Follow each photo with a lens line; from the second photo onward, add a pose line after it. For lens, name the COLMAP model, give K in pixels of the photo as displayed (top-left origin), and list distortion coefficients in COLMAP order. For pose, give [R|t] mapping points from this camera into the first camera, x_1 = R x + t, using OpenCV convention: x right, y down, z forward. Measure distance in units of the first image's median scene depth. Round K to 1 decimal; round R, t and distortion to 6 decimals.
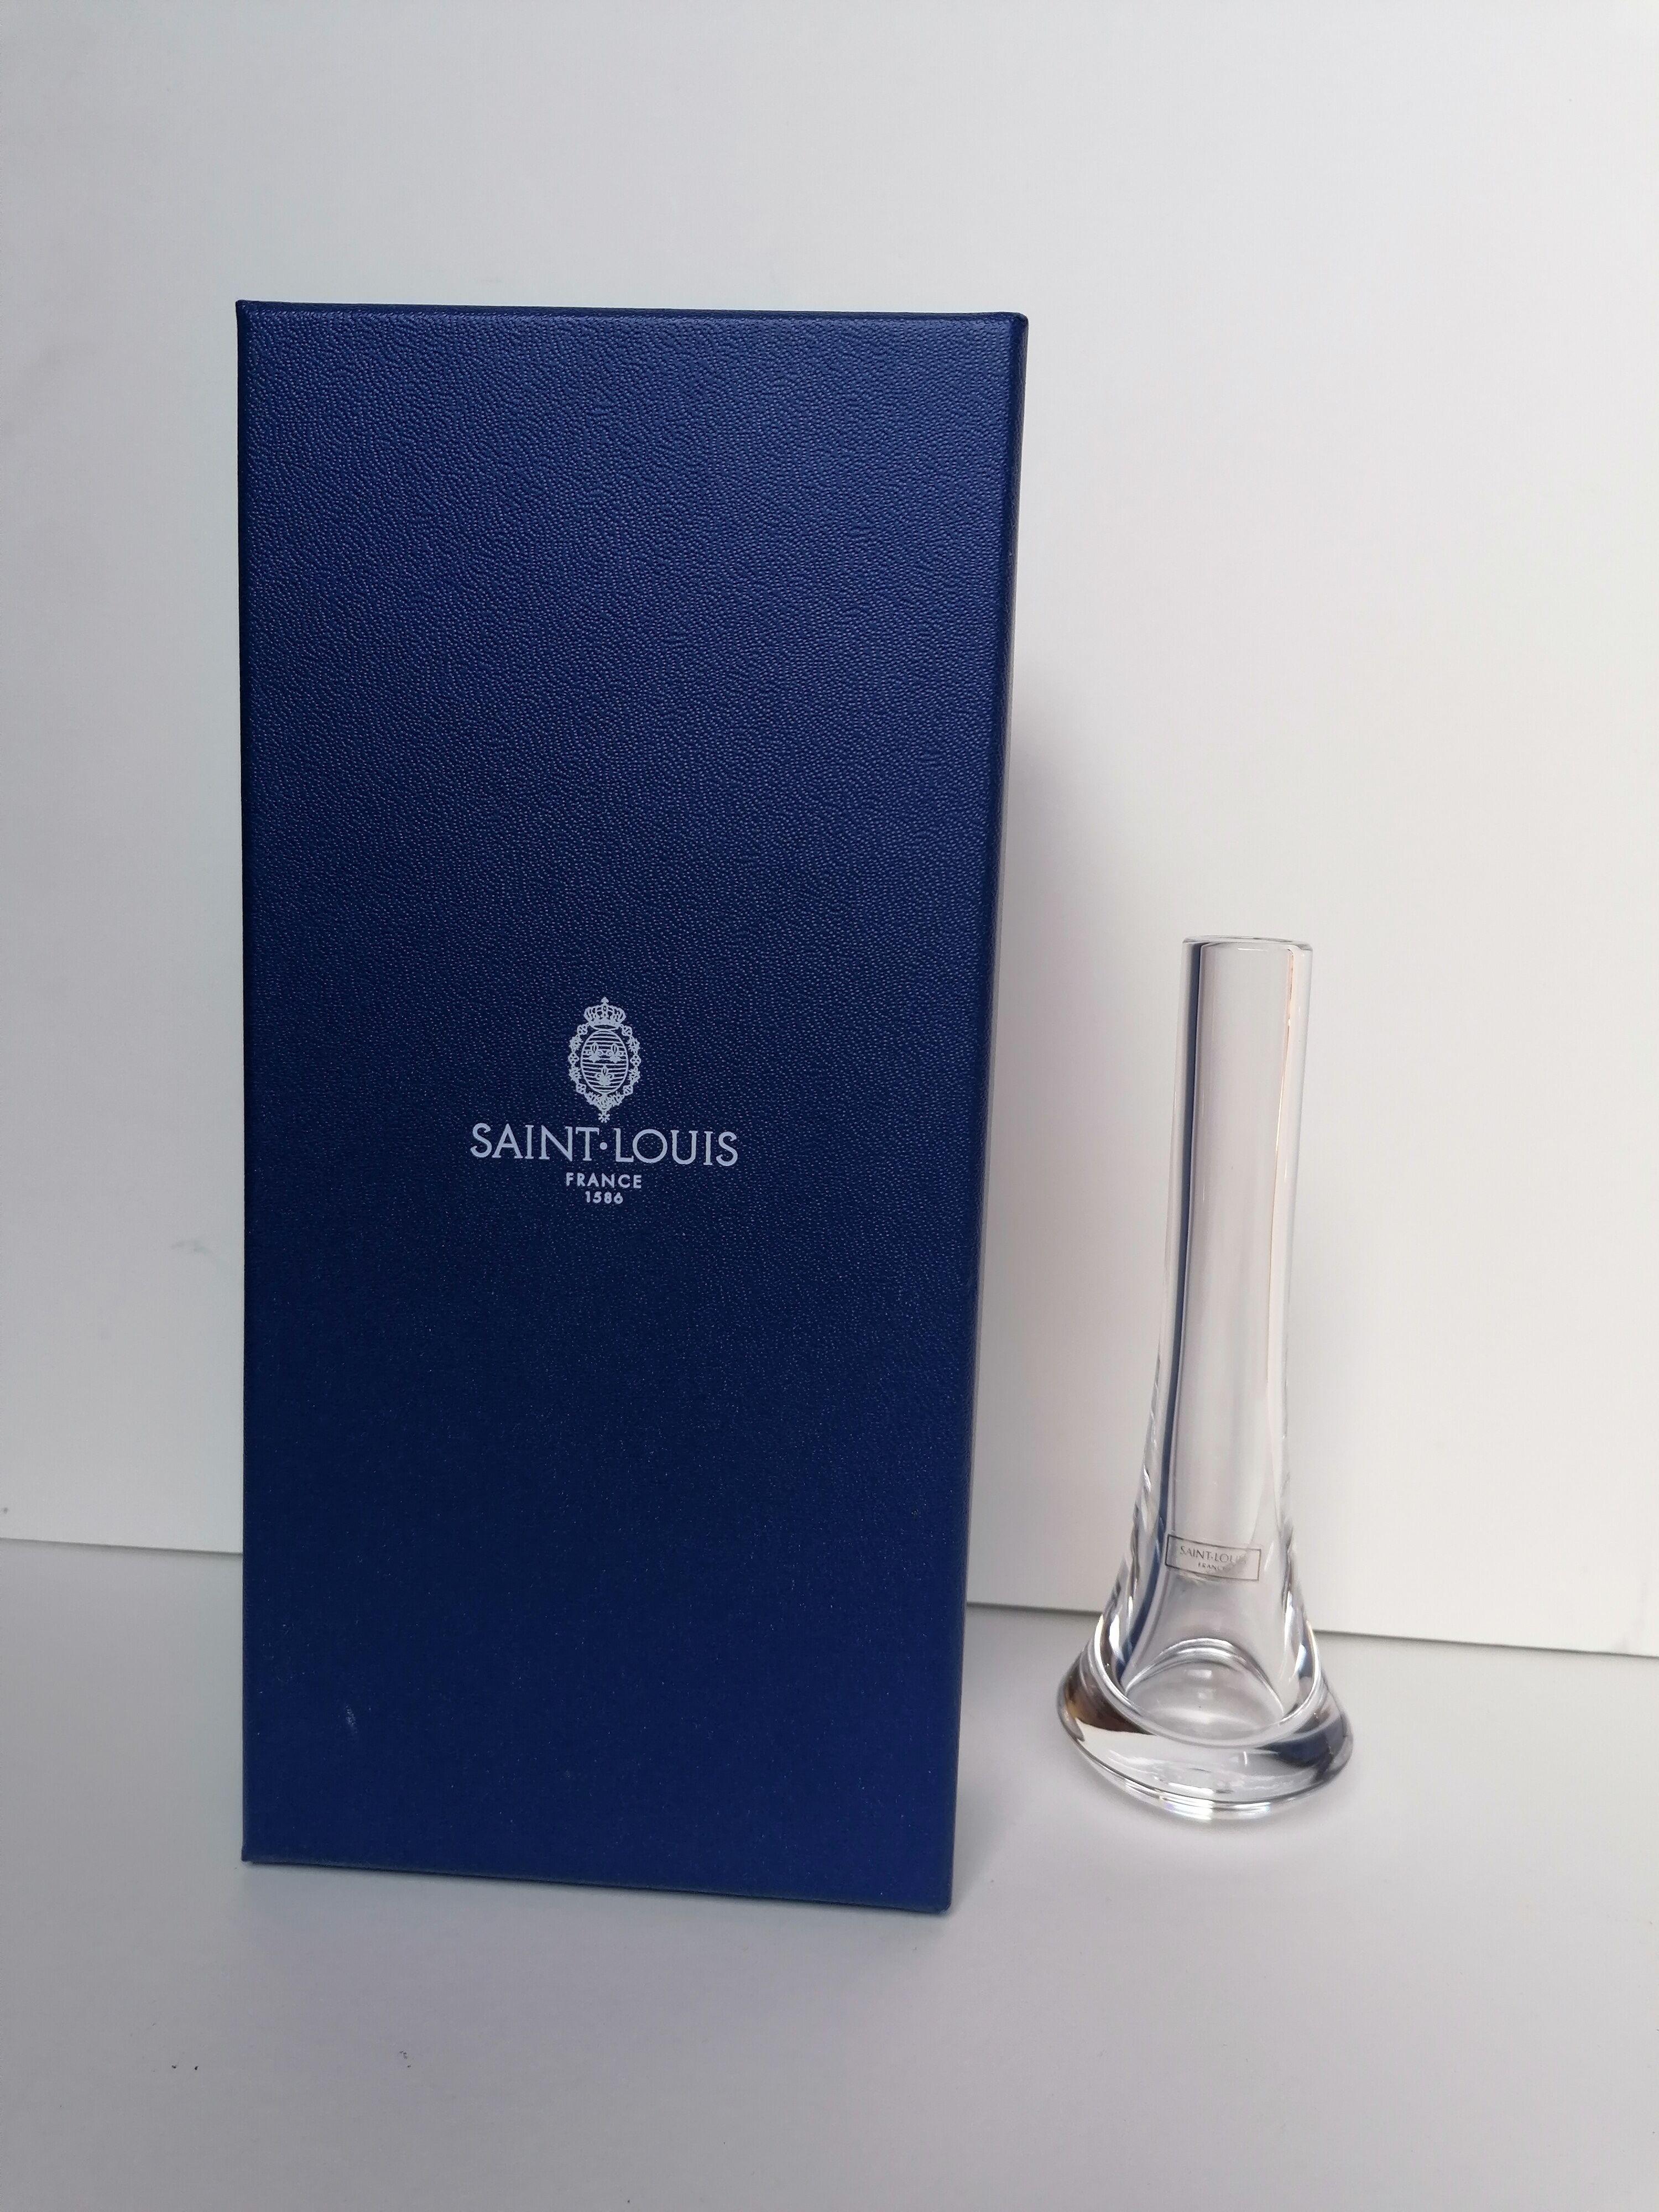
lens RADIAL K [[1745.5, 0, 829.5], [0, 1745.5, 1106.0], [0, 0, 1]] dist [0.057391, -0.042091]
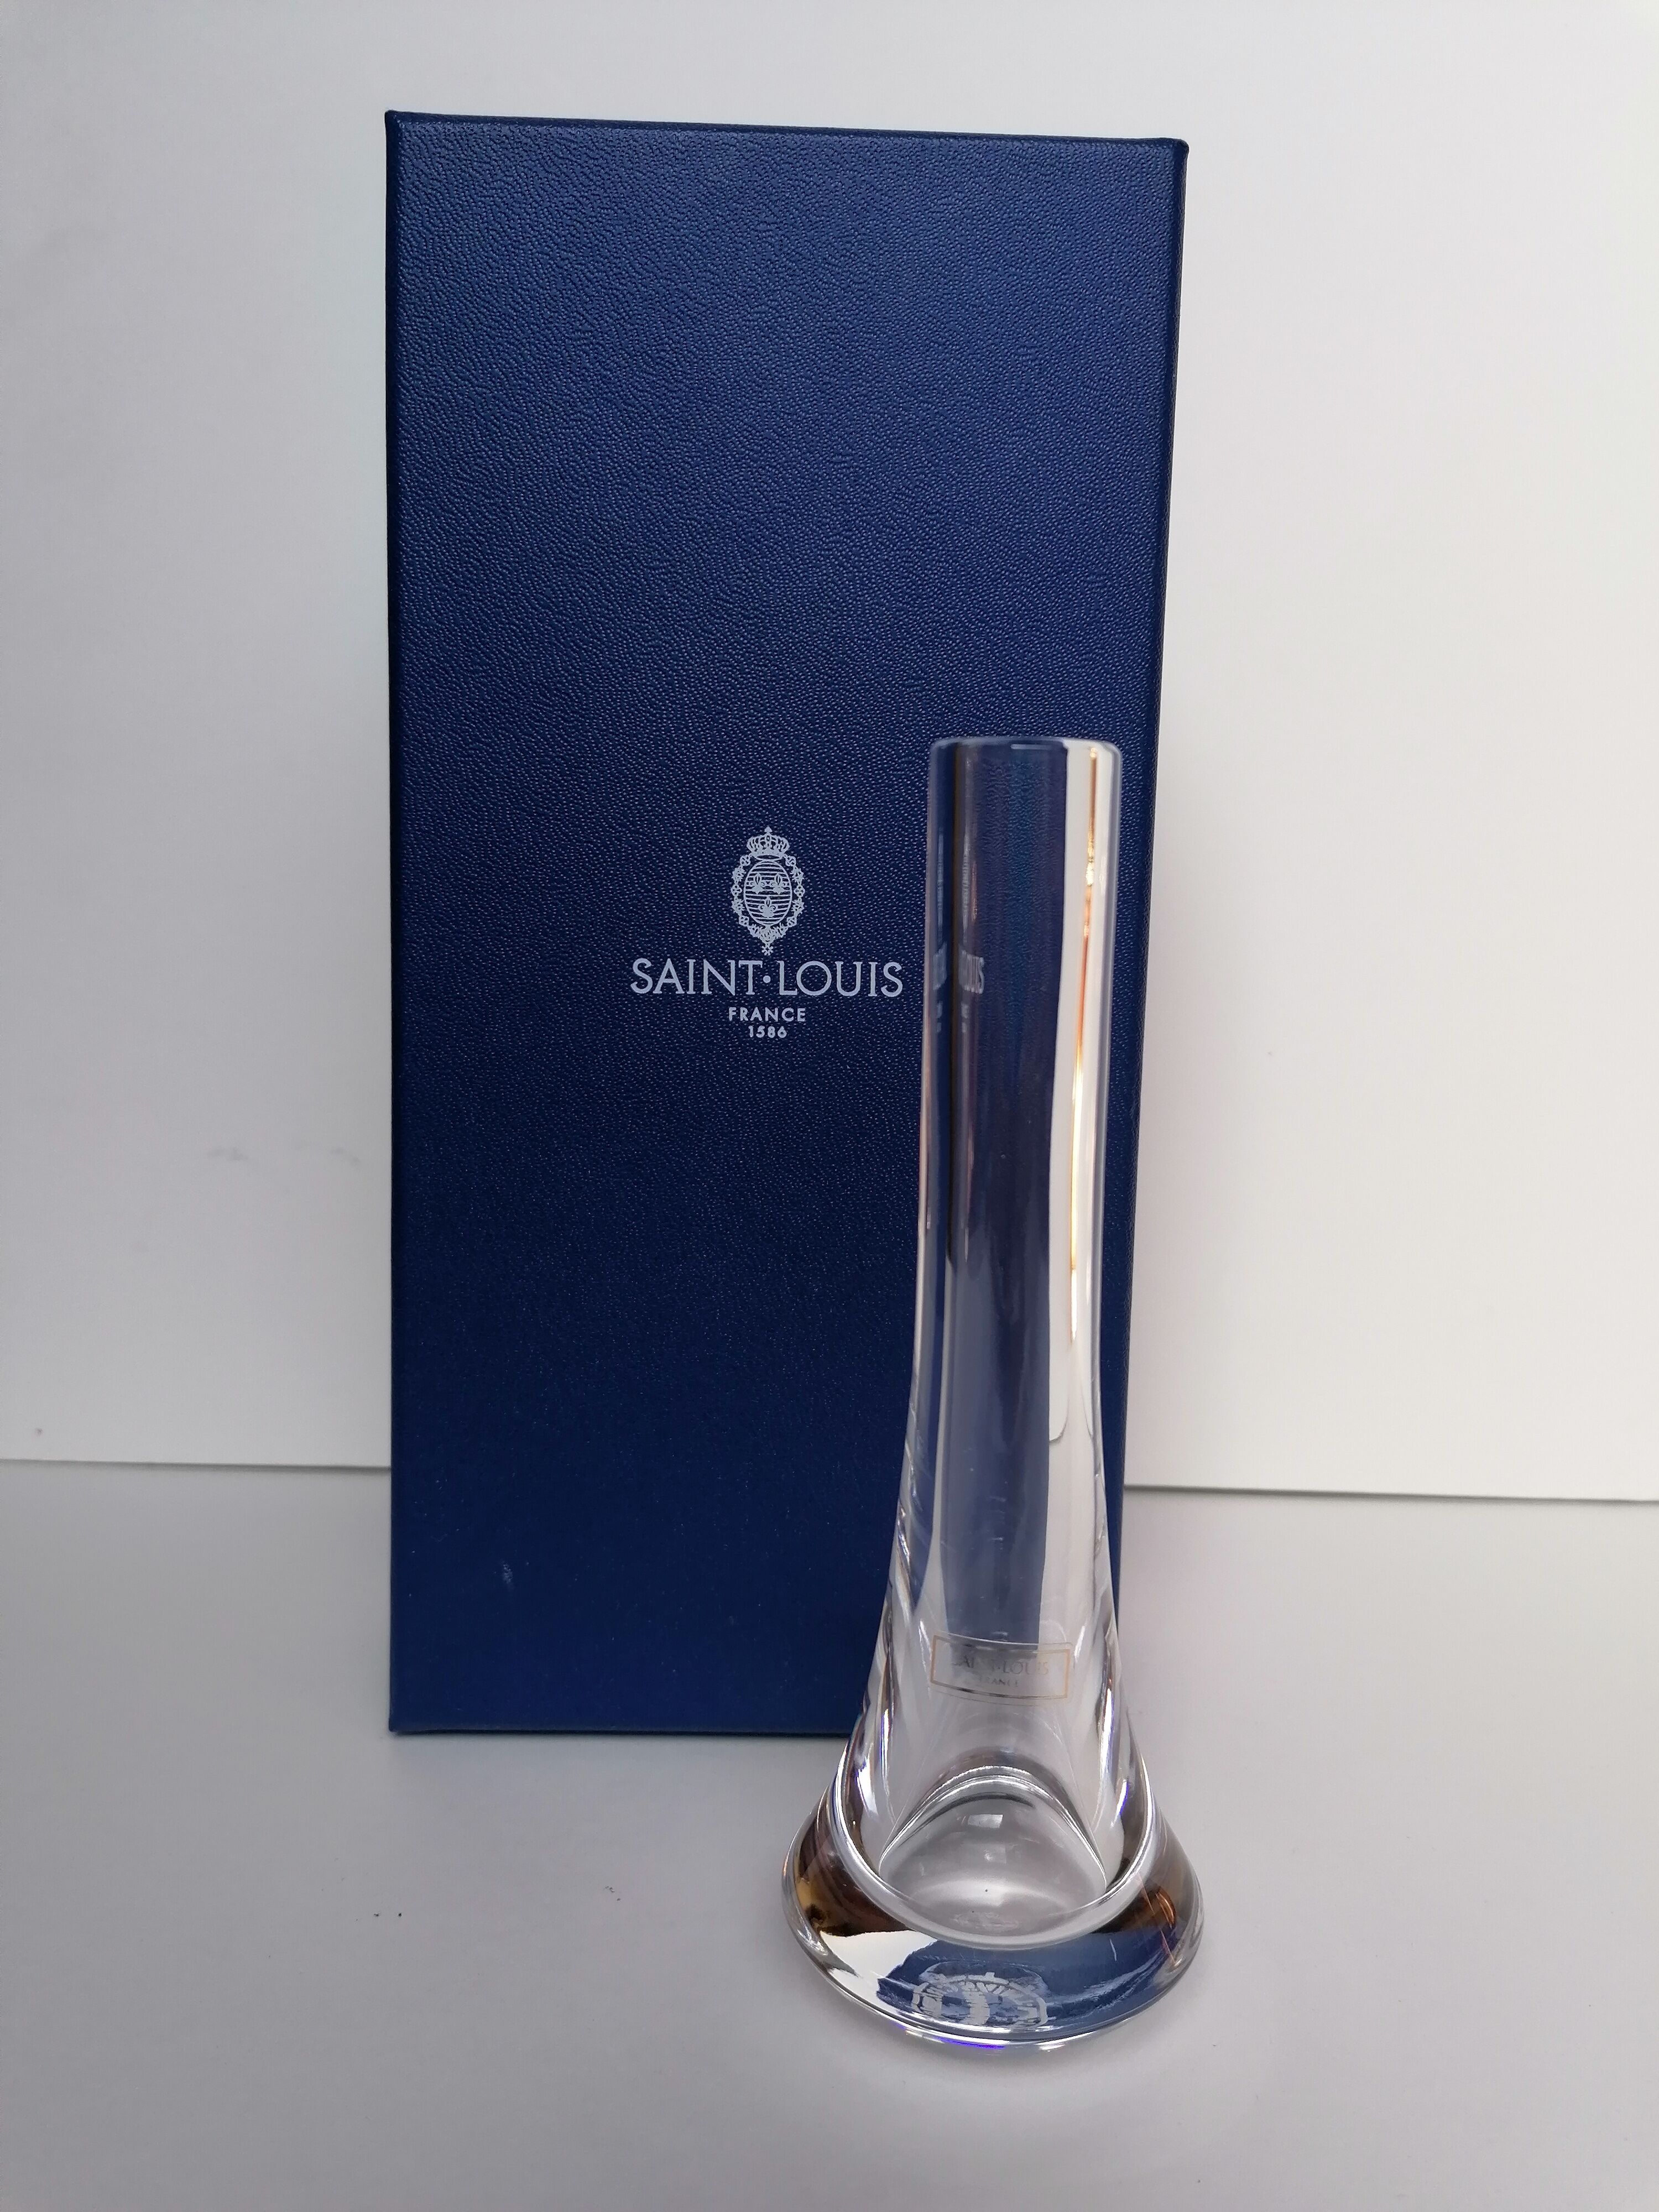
lens RADIAL K [[1718.9, 0, 829.5], [0, 1718.9, 1106.0], [0, 0, 1]] dist [0.055850, -0.091410]
pose [[0.995612, -0.022346, 0.090869, -0.184693], [0.022663, 0.999740, -0.002459, 0.098245], [-0.090791, 0.004508, 0.995860, 0.026072]]
